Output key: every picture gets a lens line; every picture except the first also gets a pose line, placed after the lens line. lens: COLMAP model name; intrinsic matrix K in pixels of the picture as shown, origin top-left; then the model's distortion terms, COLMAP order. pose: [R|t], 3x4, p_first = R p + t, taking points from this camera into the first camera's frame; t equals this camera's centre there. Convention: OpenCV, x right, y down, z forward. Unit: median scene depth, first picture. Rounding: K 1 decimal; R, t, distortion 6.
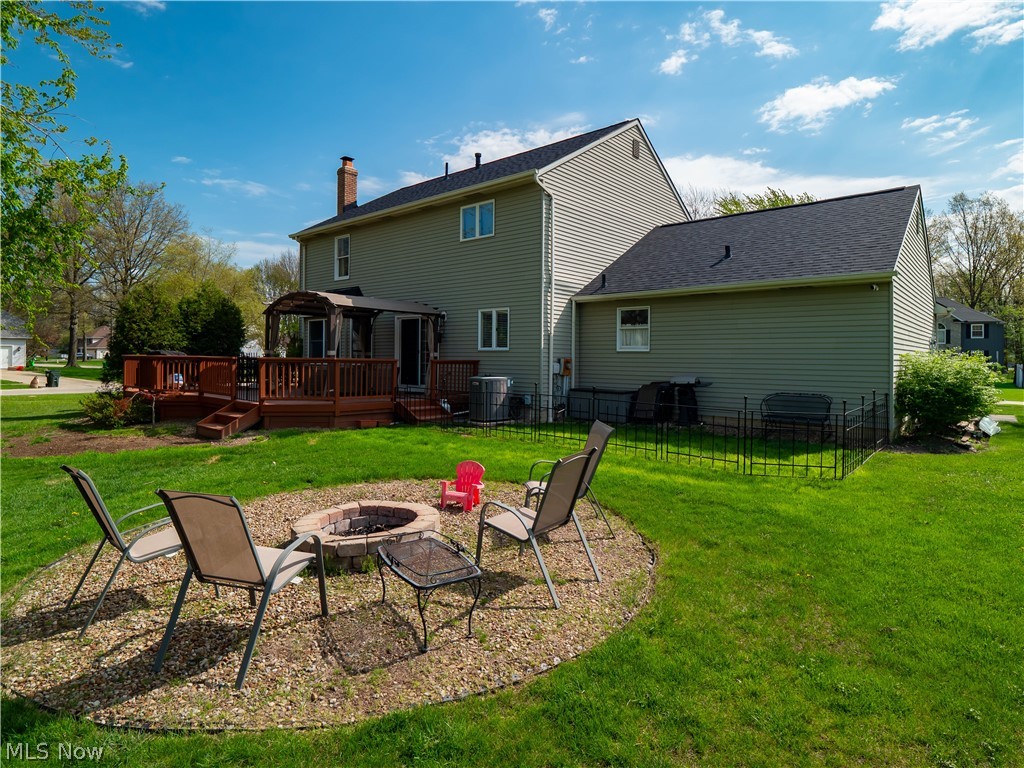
lens RADIAL K [[481.4, 0, 511.5], [0, 481.4, 365.1], [0, 0, 1]] dist [-0.003039, -0.001124]
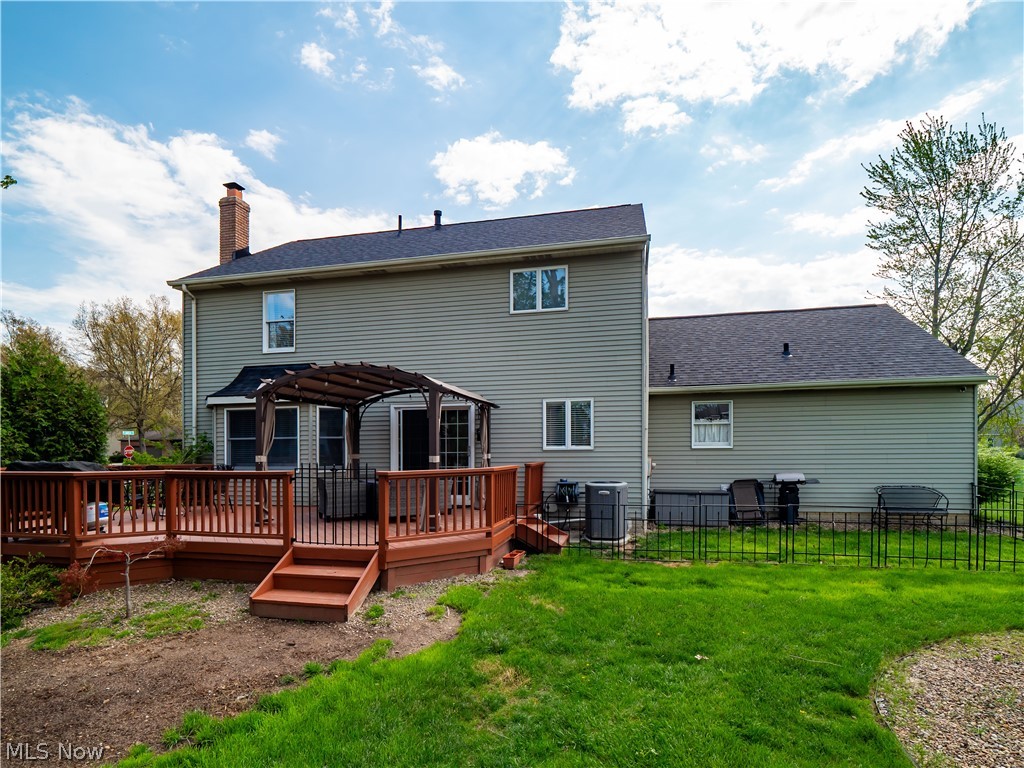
lens RADIAL K [[481.0, 0, 511.9], [0, 481.0, 458.0], [0, 0, 1]] dist [-0.010435, -0.000280]
pose [[0.910959, -0.026023, 0.411675, -0.453409], [0.023834, 0.999661, 0.010450, -0.026495], [-0.411808, 0.000292, 0.911271, 0.283541]]
